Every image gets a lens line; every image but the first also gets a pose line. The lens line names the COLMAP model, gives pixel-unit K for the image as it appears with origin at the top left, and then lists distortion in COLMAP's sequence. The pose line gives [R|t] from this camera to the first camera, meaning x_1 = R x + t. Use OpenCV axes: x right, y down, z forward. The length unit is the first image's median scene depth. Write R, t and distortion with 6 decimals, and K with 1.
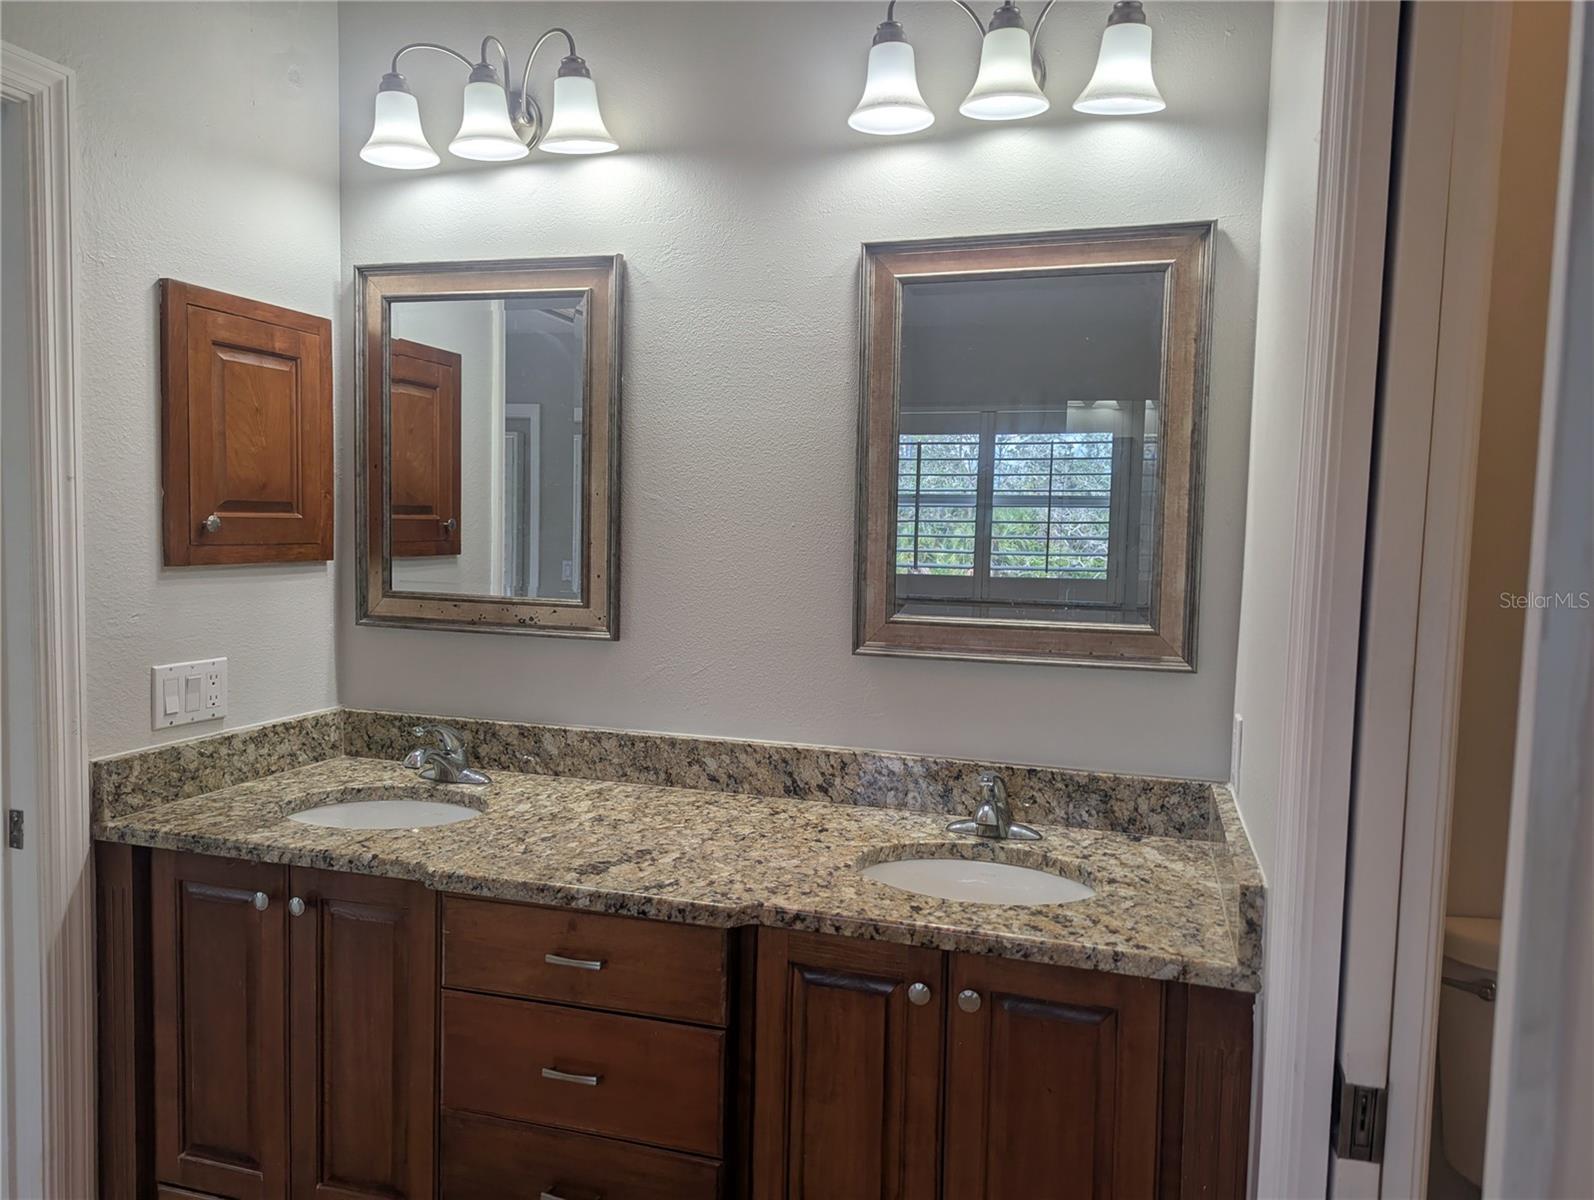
lens RADIAL K [[1123.6, 0, 797.9], [0, 1123.6, 591.2], [0, 0, 1]] dist [0.043333, -0.024013]
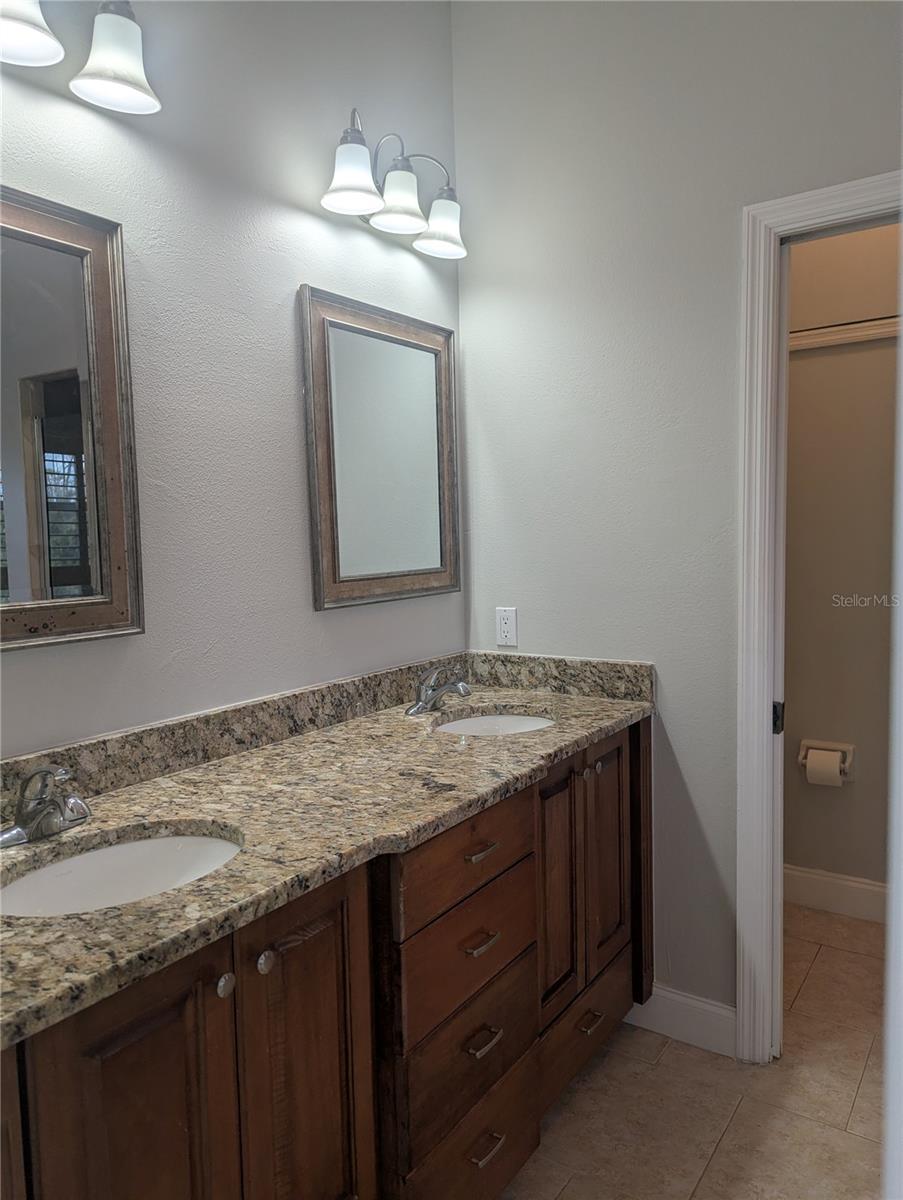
lens RADIAL K [[833.1, 0, 452.2], [0, 833.1, 604.5], [0, 0, 1]] dist [0.011772, 0.001680]
pose [[0.311314, -0.113100, 0.943553, -0.846446], [0.095307, 0.991602, 0.087414, -0.019937], [-0.945516, 0.062714, 0.319479, 0.589400]]
